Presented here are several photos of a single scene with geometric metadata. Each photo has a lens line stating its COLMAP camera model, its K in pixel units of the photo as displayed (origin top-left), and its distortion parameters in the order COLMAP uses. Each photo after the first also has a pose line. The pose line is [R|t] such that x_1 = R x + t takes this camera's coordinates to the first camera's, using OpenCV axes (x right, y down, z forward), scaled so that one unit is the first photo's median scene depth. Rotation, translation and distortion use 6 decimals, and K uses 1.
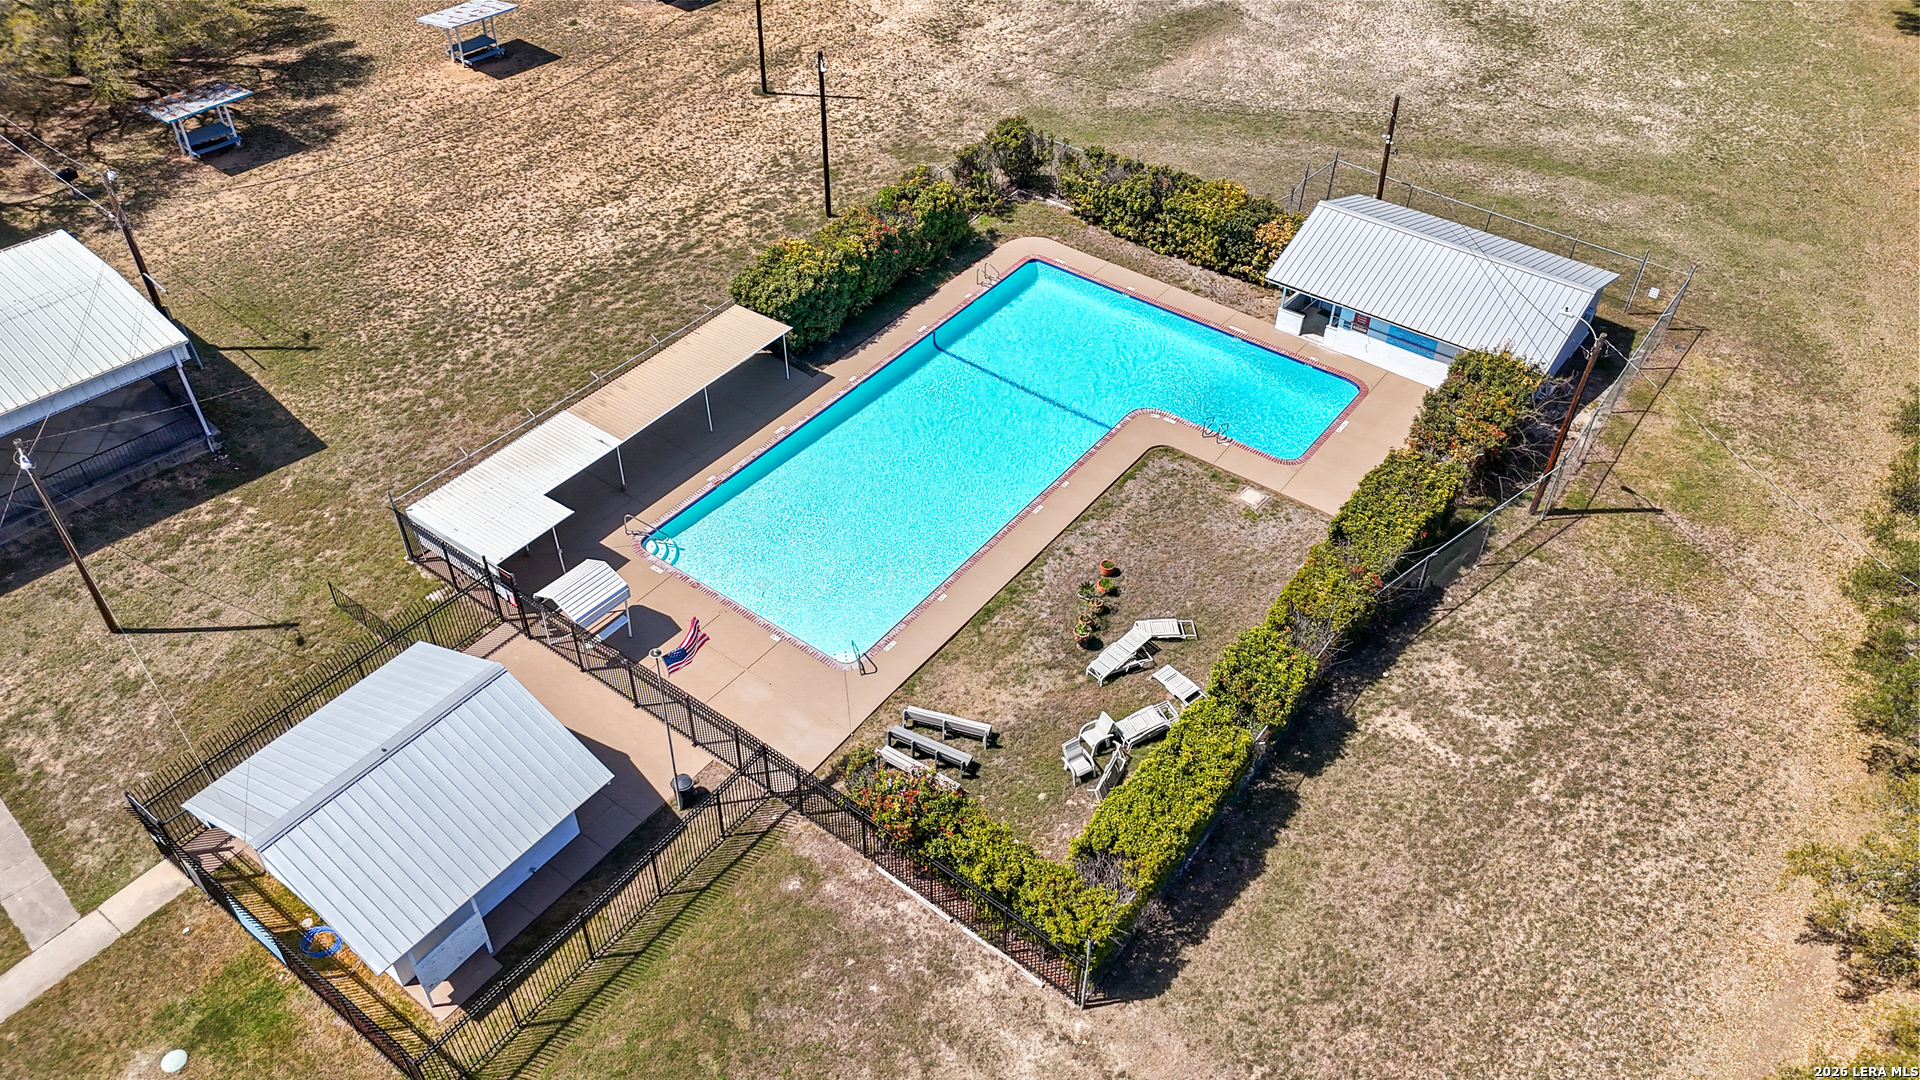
lens RADIAL K [[1385.1, 0, 960.0], [0, 1385.1, 540.0], [0, 0, 1]] dist [0.073033, -0.066513]
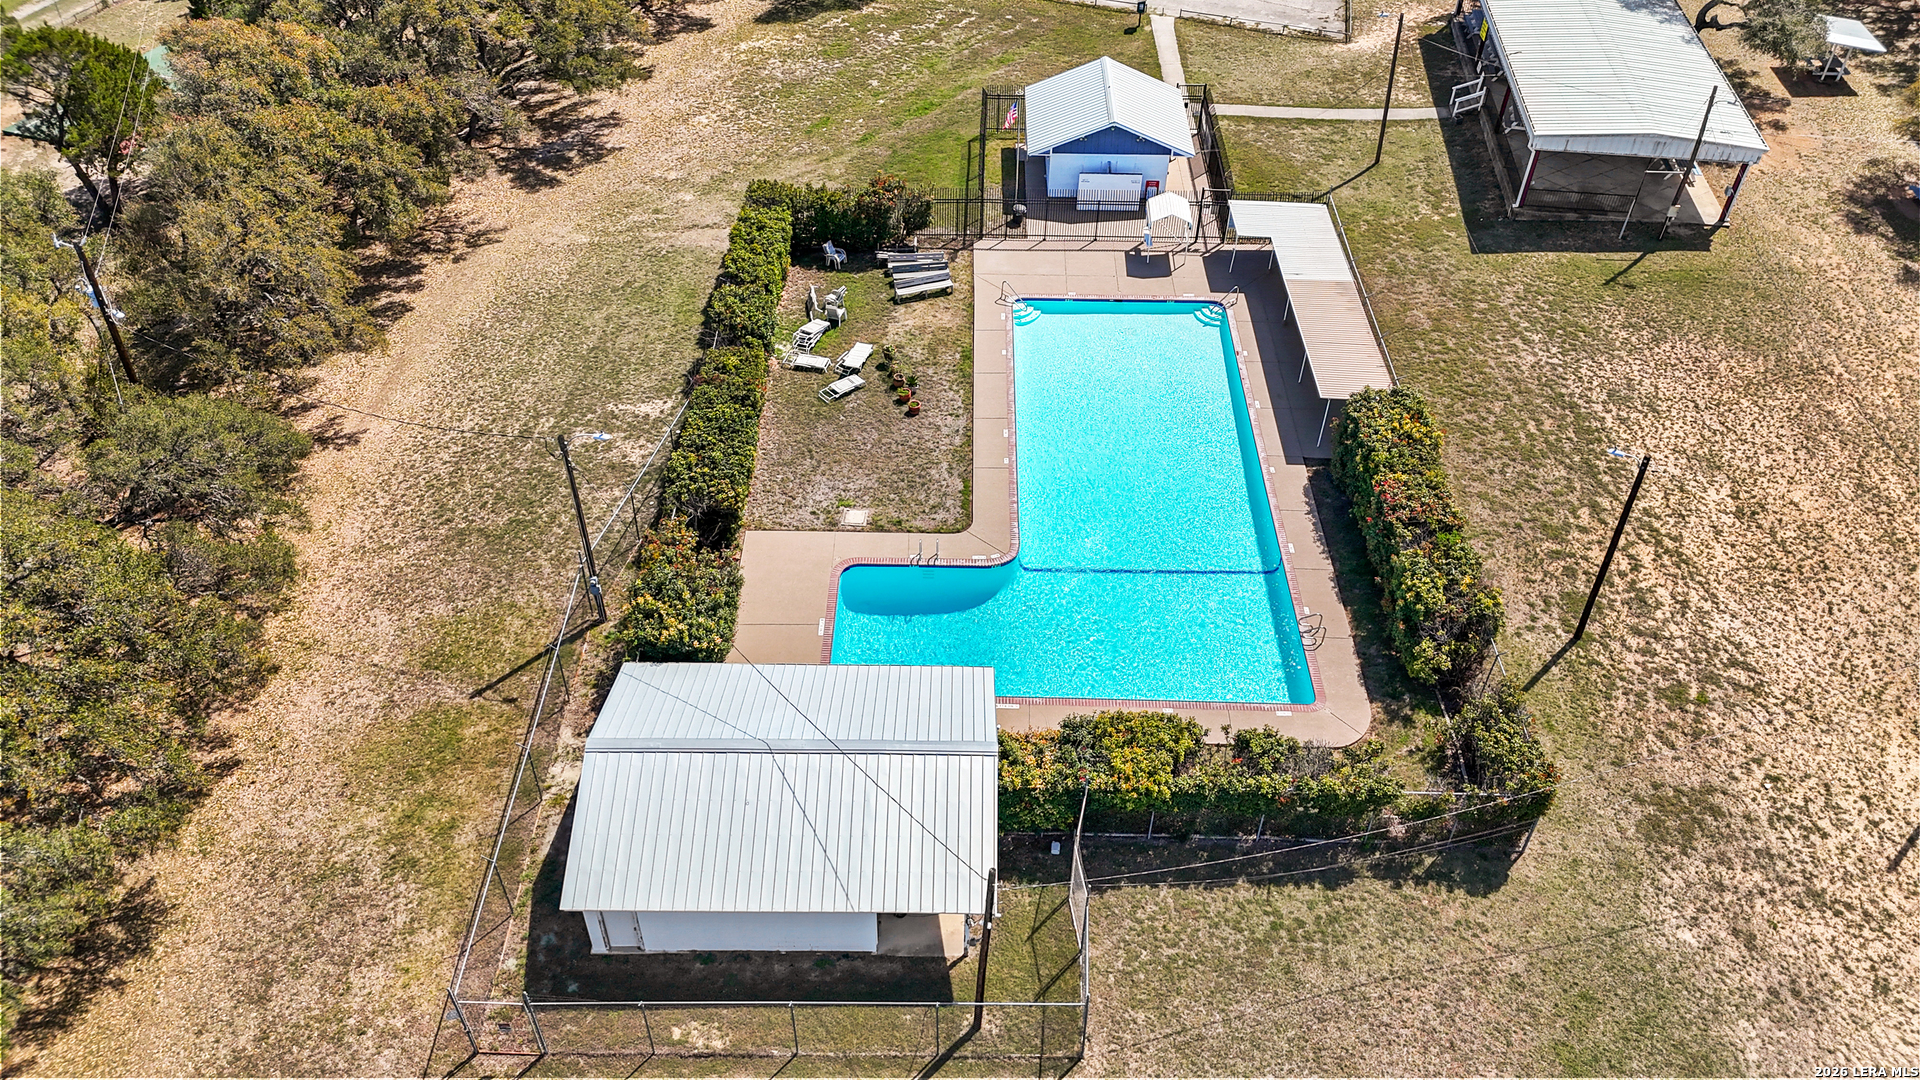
lens RADIAL K [[1385.1, 0, 960.0], [0, 1385.1, 540.0], [0, 0, 1]] dist [0.073033, -0.066513]
pose [[-0.802872, 0.380428, -0.458989, 0.564633], [-0.428153, 0.167780, 0.887995, -0.877763], [0.414827, 0.909464, 0.028176, 0.916852]]
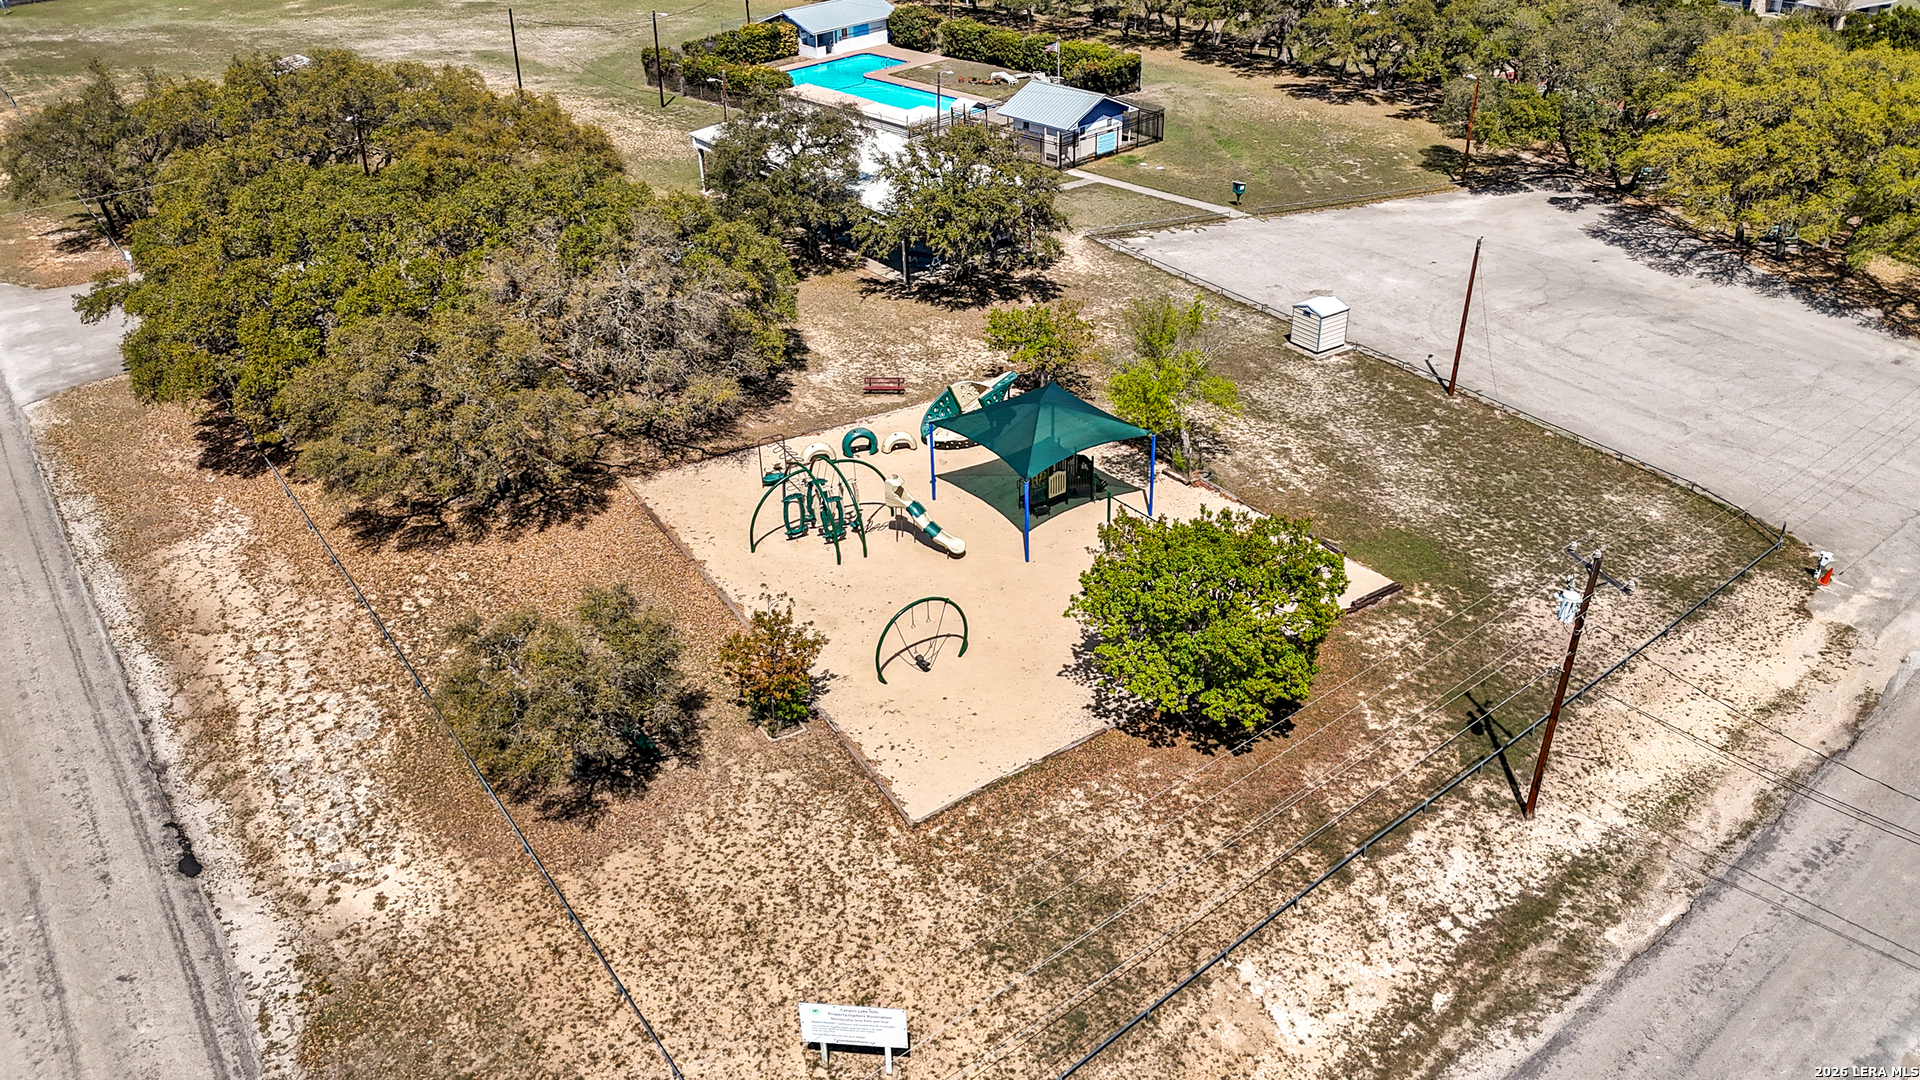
lens RADIAL K [[1514.5, 0, 960.0], [0, 1514.5, 540.0], [0, 0, 1]] dist [0.076227, -0.001903]
pose [[0.150535, -0.507427, 0.848444, -2.340215], [0.679741, 0.676293, 0.283867, -0.176190], [-0.717838, 0.533990, 0.446725, 0.147128]]
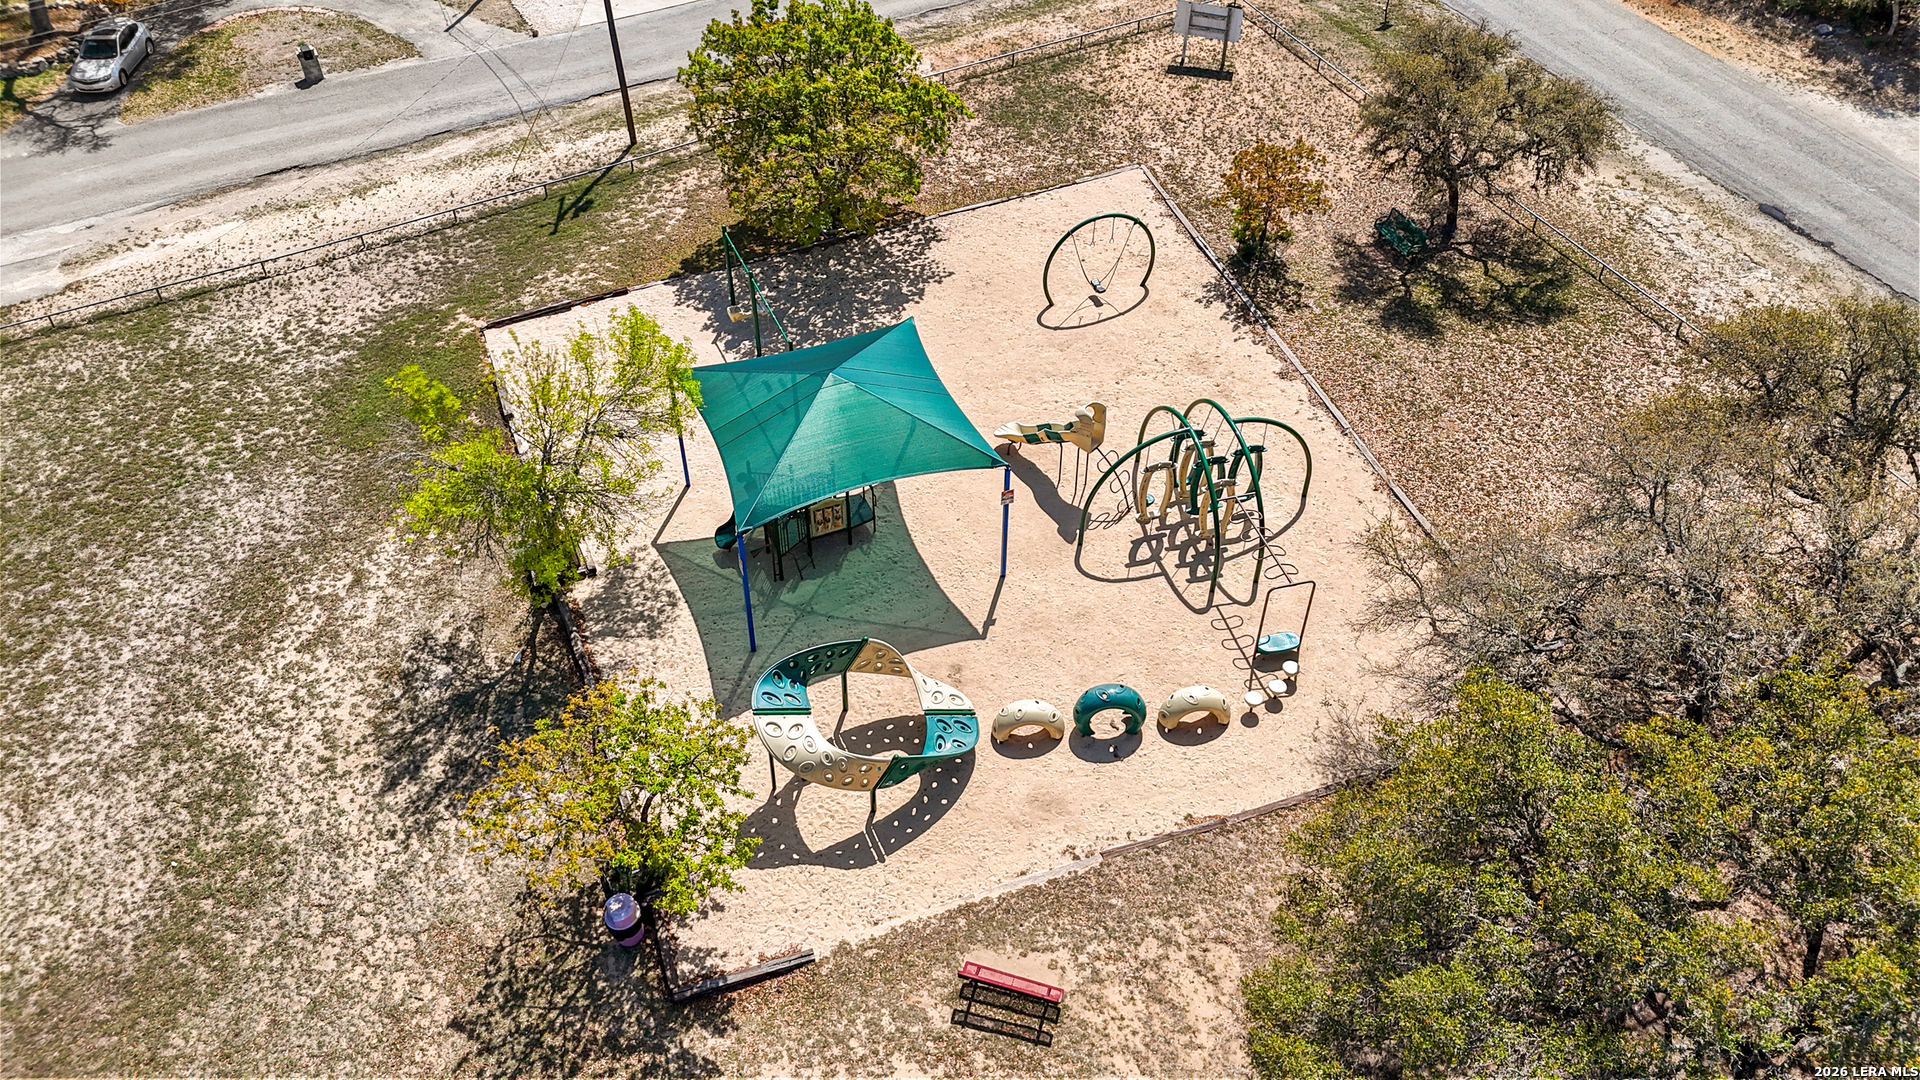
lens RADIAL K [[1385.1, 0, 960.0], [0, 1385.1, 540.0], [0, 0, 1]] dist [0.073033, -0.066513]
pose [[-0.384136, 0.628160, -0.676650, -0.923361], [-0.631044, 0.356349, 0.689057, -0.309988], [0.673961, 0.691687, 0.259510, 0.473967]]
